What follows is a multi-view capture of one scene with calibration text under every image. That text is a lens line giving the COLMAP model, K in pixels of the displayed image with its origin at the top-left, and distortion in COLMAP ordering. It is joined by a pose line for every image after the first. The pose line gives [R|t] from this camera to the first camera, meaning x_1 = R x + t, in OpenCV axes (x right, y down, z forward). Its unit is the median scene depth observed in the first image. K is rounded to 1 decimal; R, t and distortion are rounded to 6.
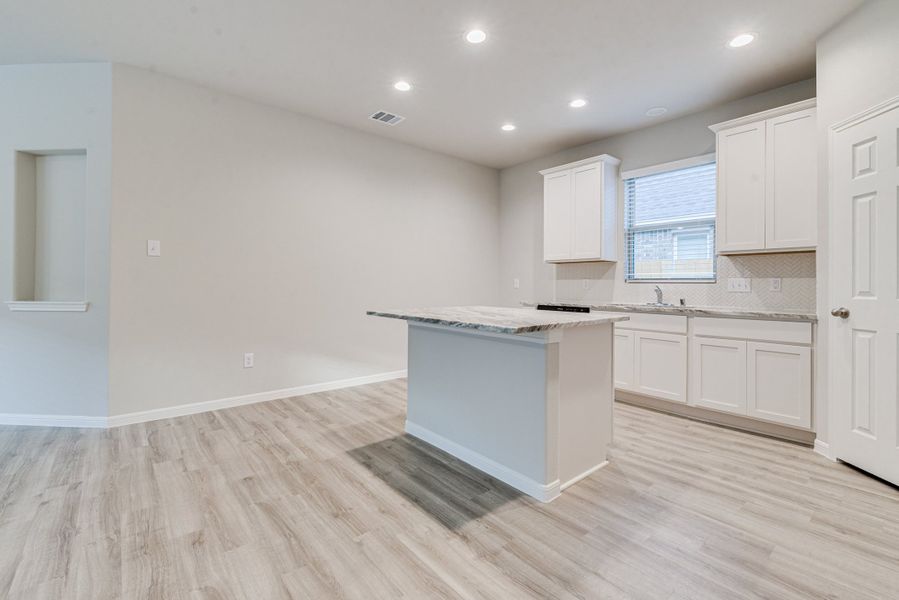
lens RADIAL K [[399.8, 0, 451.0], [0, 399.8, 284.4], [0, 0, 1]] dist [-0.000827, -0.000019]
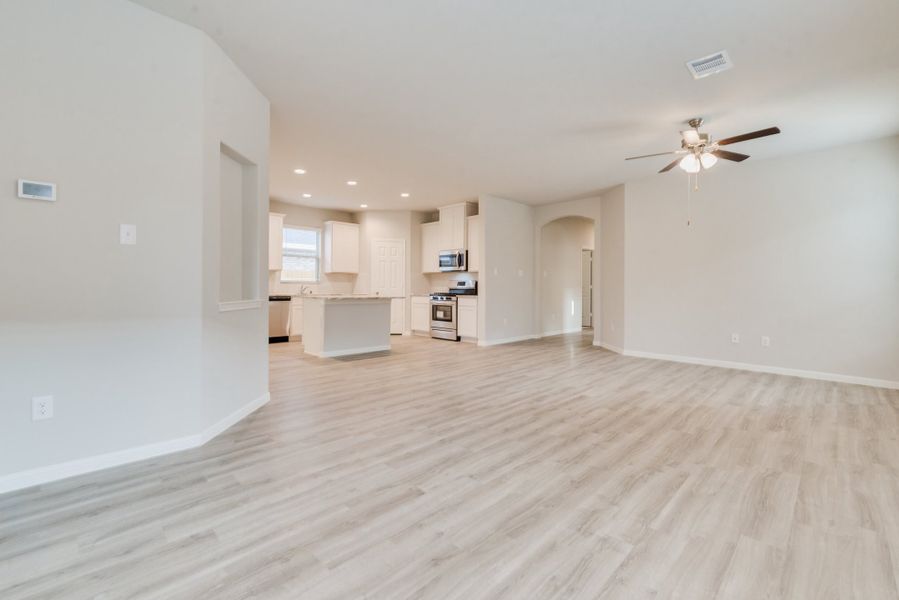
lens RADIAL K [[384.0, 0, 446.6], [0, 384.0, 289.4], [0, 0, 1]] dist [0.000136, -0.000046]
pose [[-0.080153, -0.011208, 0.996720, -1.966348], [-0.008190, 0.999910, 0.010585, -0.001286], [-0.996749, -0.007315, -0.080237, 0.509884]]
